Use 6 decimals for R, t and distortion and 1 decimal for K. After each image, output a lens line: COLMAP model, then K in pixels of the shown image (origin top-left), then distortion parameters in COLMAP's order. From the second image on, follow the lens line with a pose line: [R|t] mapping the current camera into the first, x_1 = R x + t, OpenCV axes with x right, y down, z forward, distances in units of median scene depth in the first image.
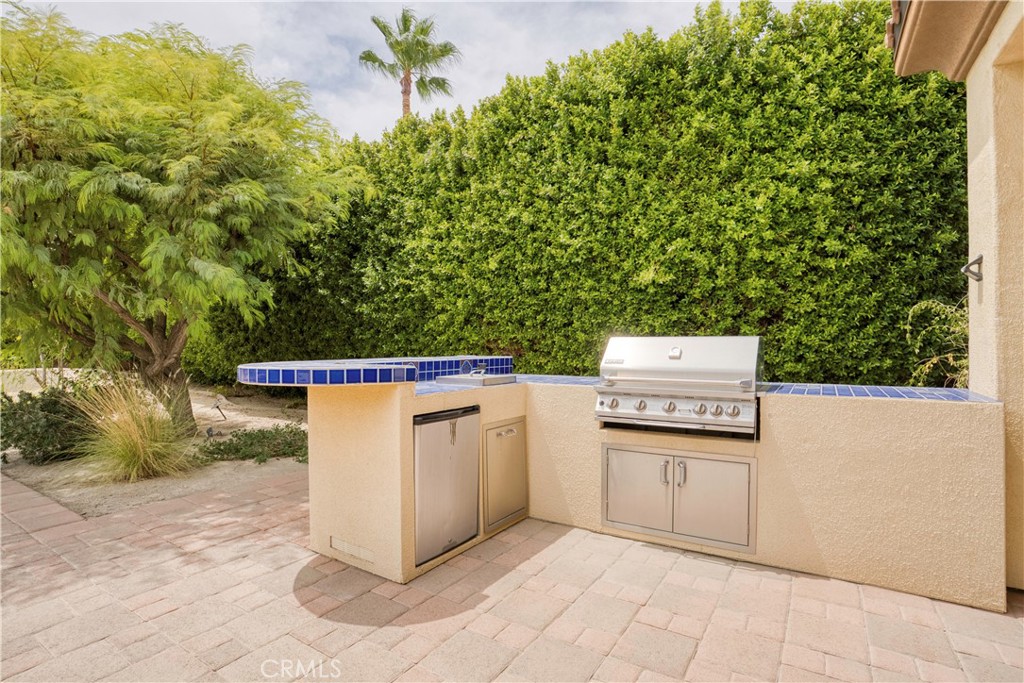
lens RADIAL K [[495.8, 0, 510.4], [0, 495.8, 340.1], [0, 0, 1]] dist [-0.036177, -0.000537]
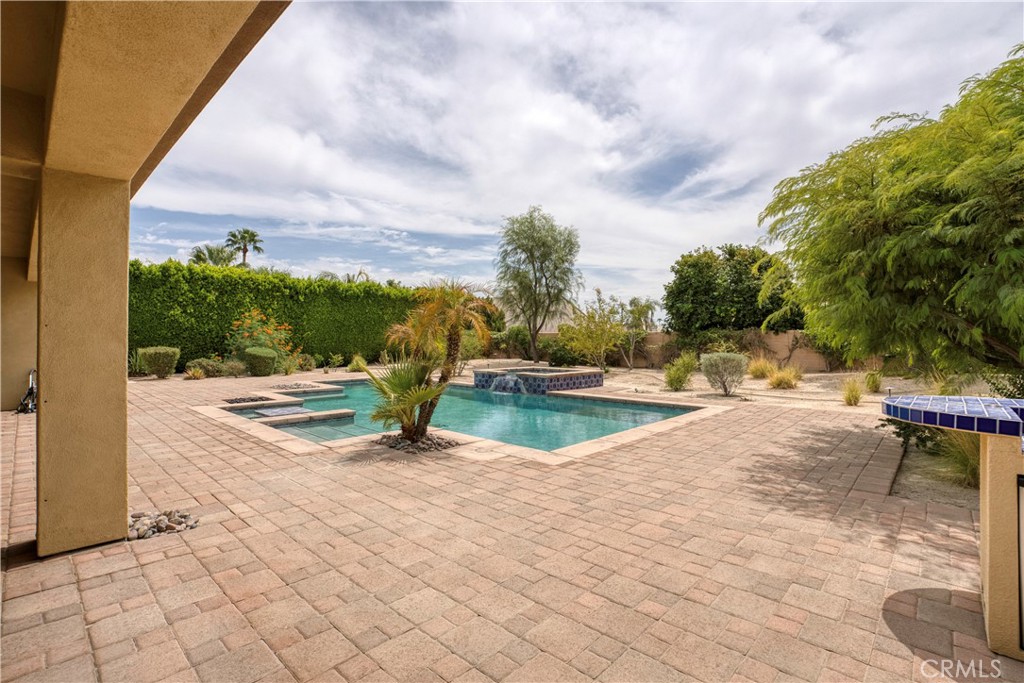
lens RADIAL K [[495.8, 0, 521.6], [0, 495.8, 339.0], [0, 0, 1]] dist [-0.036177, -0.000537]
pose [[-0.183165, 0.006769, -0.983059, 0.762788], [-0.000794, 0.999975, 0.007034, -0.093900], [0.983082, 0.002069, -0.183155, 0.262783]]
